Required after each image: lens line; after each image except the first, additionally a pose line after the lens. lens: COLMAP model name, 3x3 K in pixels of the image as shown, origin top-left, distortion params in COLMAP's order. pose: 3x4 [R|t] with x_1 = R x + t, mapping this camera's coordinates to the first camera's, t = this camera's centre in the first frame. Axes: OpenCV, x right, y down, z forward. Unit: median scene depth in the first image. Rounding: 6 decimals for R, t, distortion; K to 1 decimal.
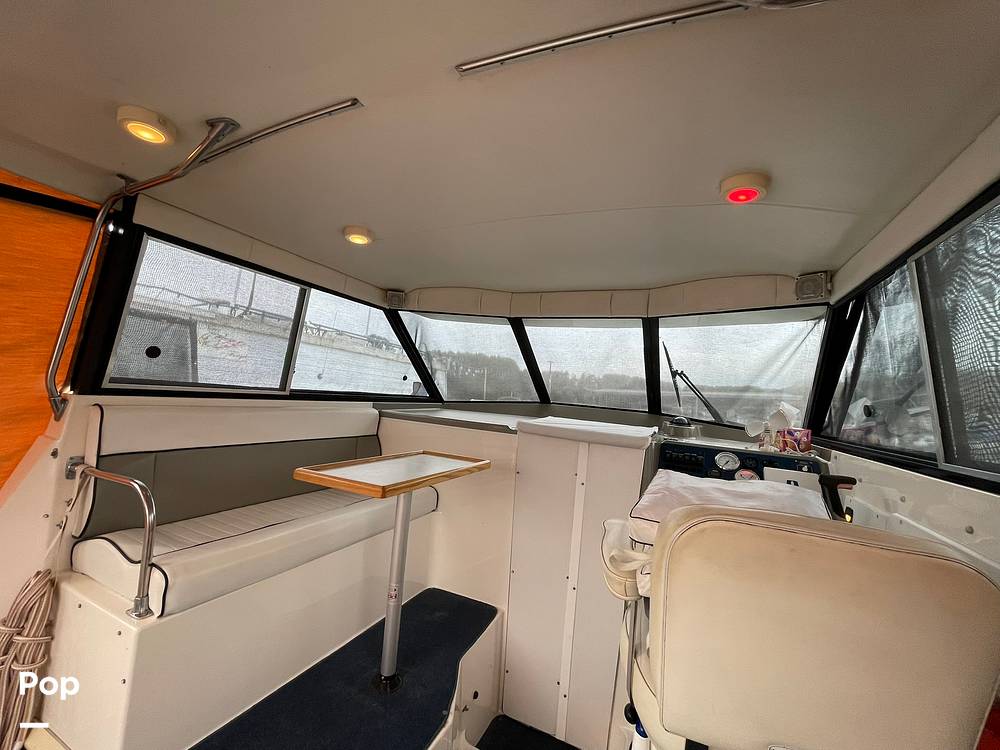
lens RADIAL K [[404.8, 0, 500.5], [0, 404.8, 376.2], [0, 0, 1]] dist [0.000509, -0.000153]
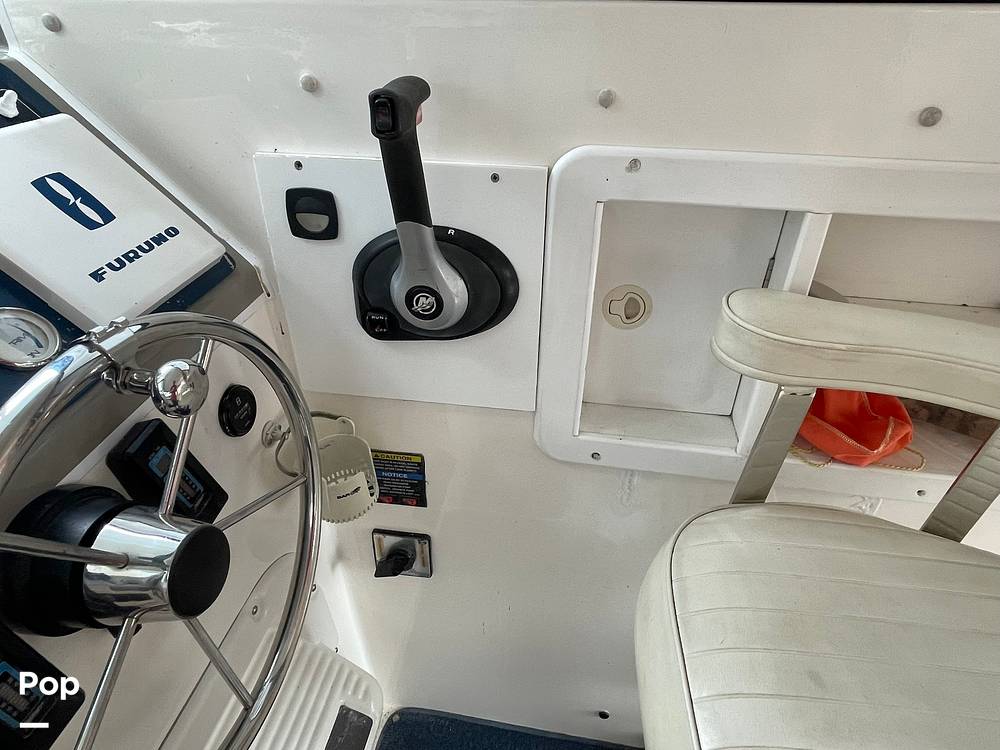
lens RADIAL K [[585.7, 0, 509.5], [0, 585.7, 379.8], [0, 0, 1]] dist [0.002314, -0.007474]
pose [[-0.285509, -0.623934, 0.727455, 0.284749], [-0.071560, 0.770810, 0.633033, 0.101153], [-0.955701, 0.128680, -0.264721, 0.714045]]
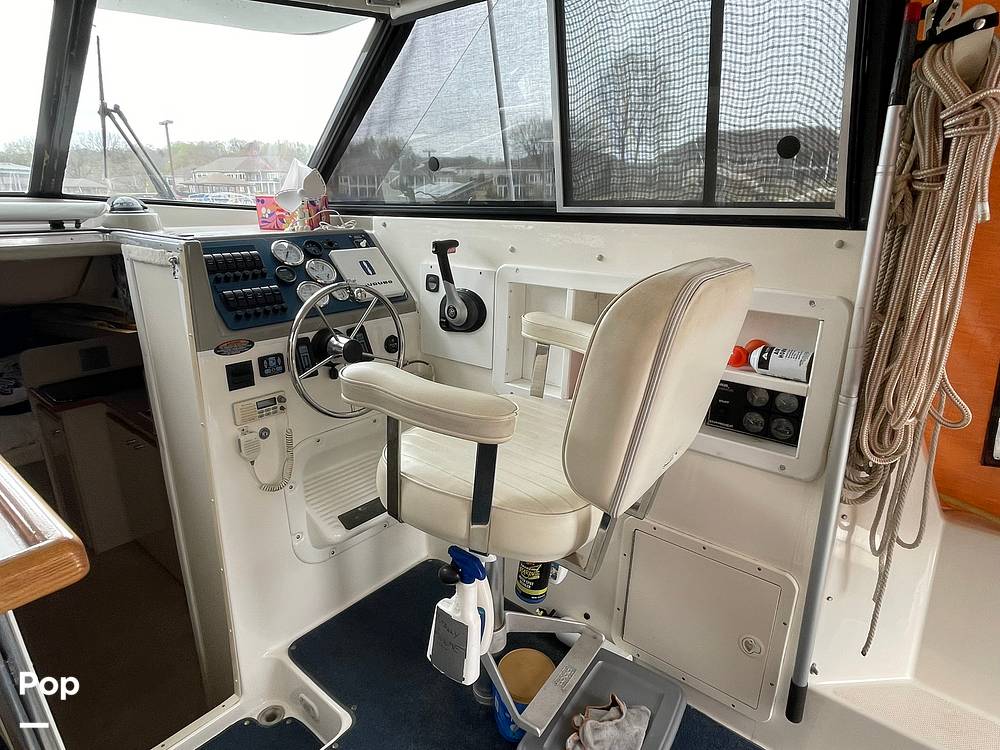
lens RADIAL K [[585.7, 0, 506.6], [0, 585.7, 378.8], [0, 0, 1]] dist [0.002314, -0.007474]
pose [[0.247088, -0.370540, 0.895348, -0.290092], [-0.018716, 0.922001, 0.386735, 0.014161], [-0.968812, -0.112315, 0.220880, 0.364212]]
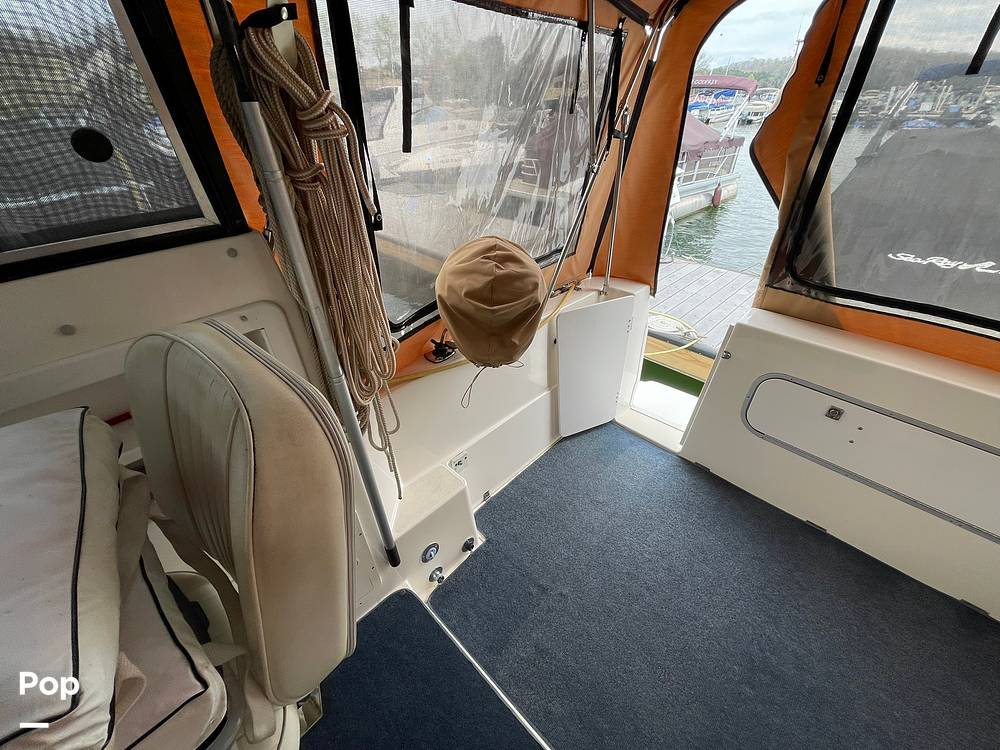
lens RADIAL K [[404.8, 0, 504.5], [0, 404.8, 374.0], [0, 0, 1]] dist [0.000509, -0.000153]
pose [[-0.945271, -0.240523, 0.220478, 0.019670], [-0.079818, 0.825651, 0.558507, -0.030850], [-0.316372, 0.510342, -0.799662, 0.472653]]
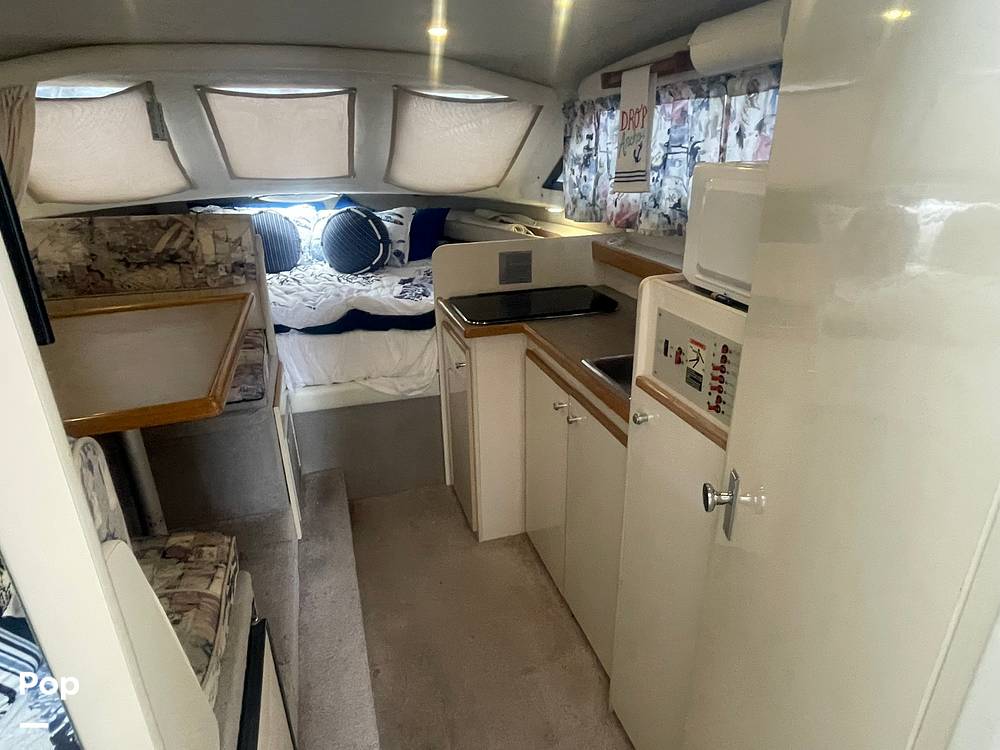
lens RADIAL K [[585.7, 0, 506.5], [0, 585.7, 371.3], [0, 0, 1]] dist [0.002314, -0.007474]
pose [[0.726590, -0.332692, 0.601151, 0.192255], [0.047254, 0.897073, 0.439348, 0.325626], [-0.685444, -0.290819, 0.667526, 1.115396]]
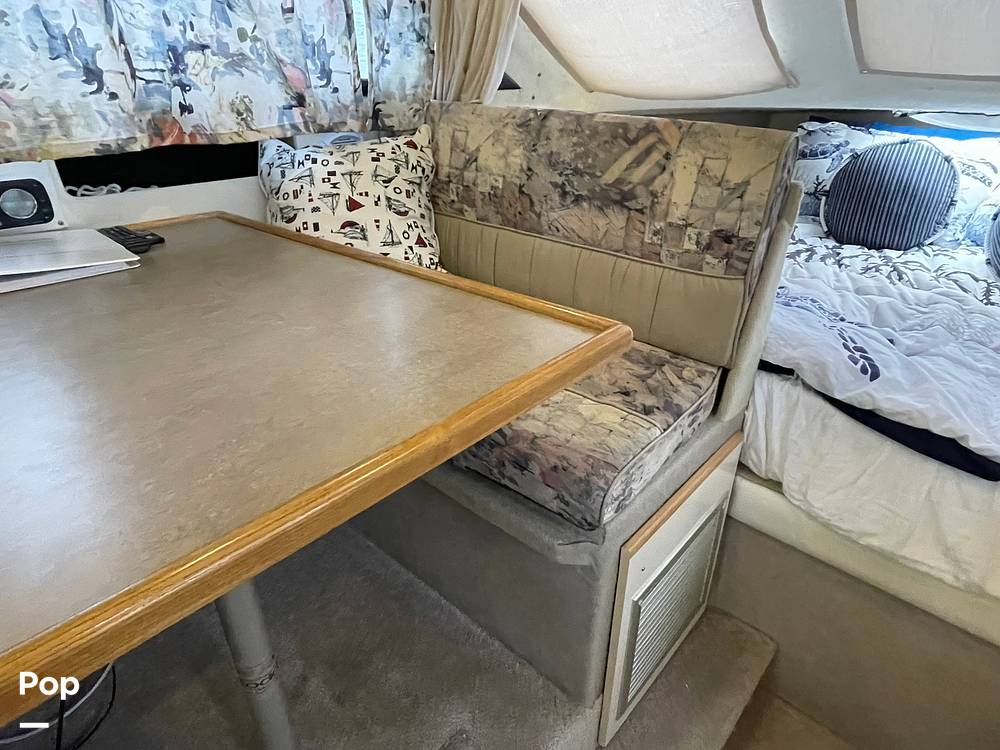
lens RADIAL K [[585.7, 0, 501.9], [0, 585.7, 379.5], [0, 0, 1]] dist [0.002314, -0.007474]
pose [[0.954701, 0.069197, -0.289409, 0.518093], [0.083942, 0.870458, 0.485033, 0.439045], [0.285481, -0.487355, 0.825219, 1.671844]]
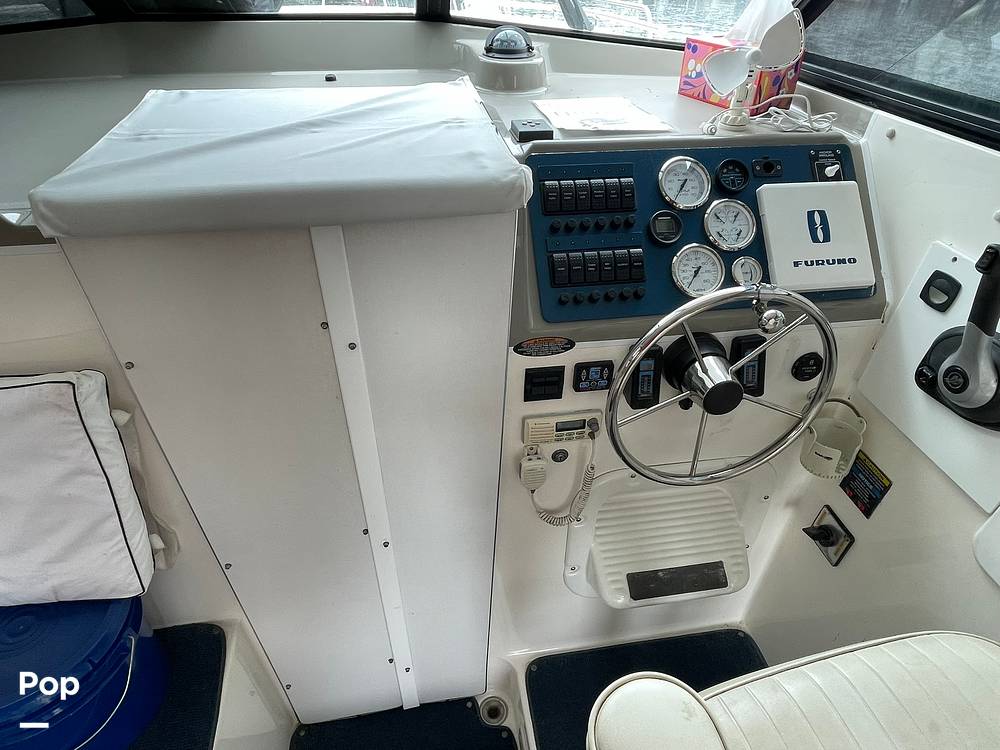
lens RADIAL K [[585.7, 0, 502.9], [0, 585.7, 379.3], [0, 0, 1]] dist [0.002314, -0.007474]
pose [[0.823007, -0.399938, 0.403372, 0.093398], [0.033993, 0.743527, 0.667841, -0.035164], [-0.567013, -0.535926, 0.625524, 0.582811]]
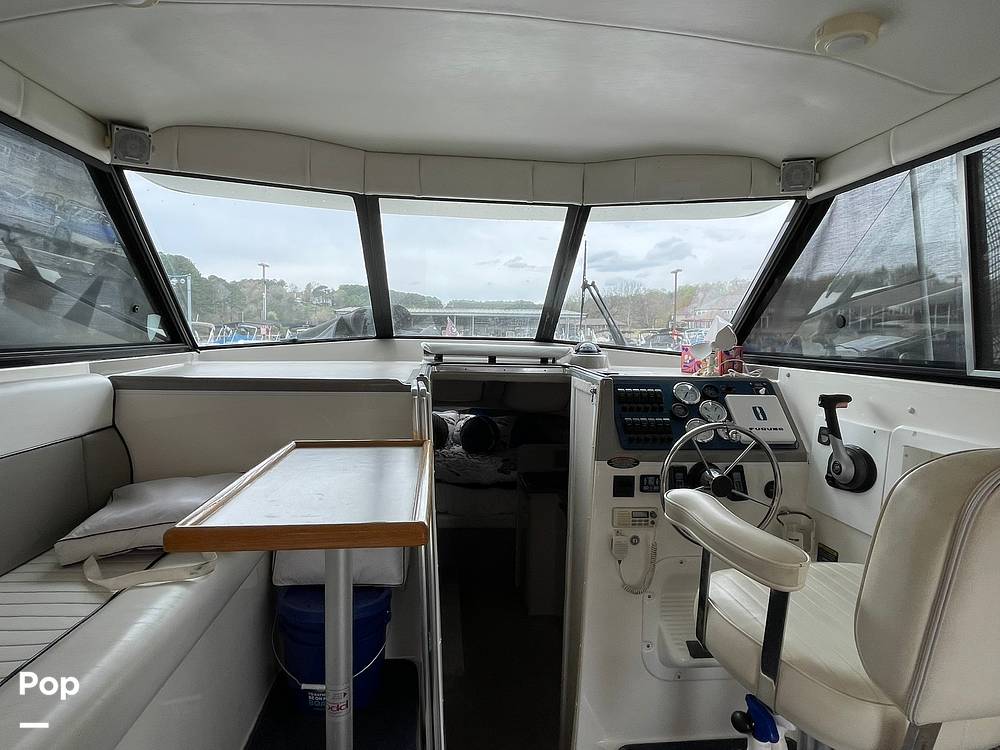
lens RADIAL K [[585.7, 0, 502.1], [0, 585.7, 371.7], [0, 0, 1]] dist [0.002314, -0.007474]
pose [[0.856264, -0.102049, 0.506357, -0.313511], [0.031584, 0.988800, 0.145868, -0.013480], [-0.515571, -0.108909, 0.849897, 0.185547]]
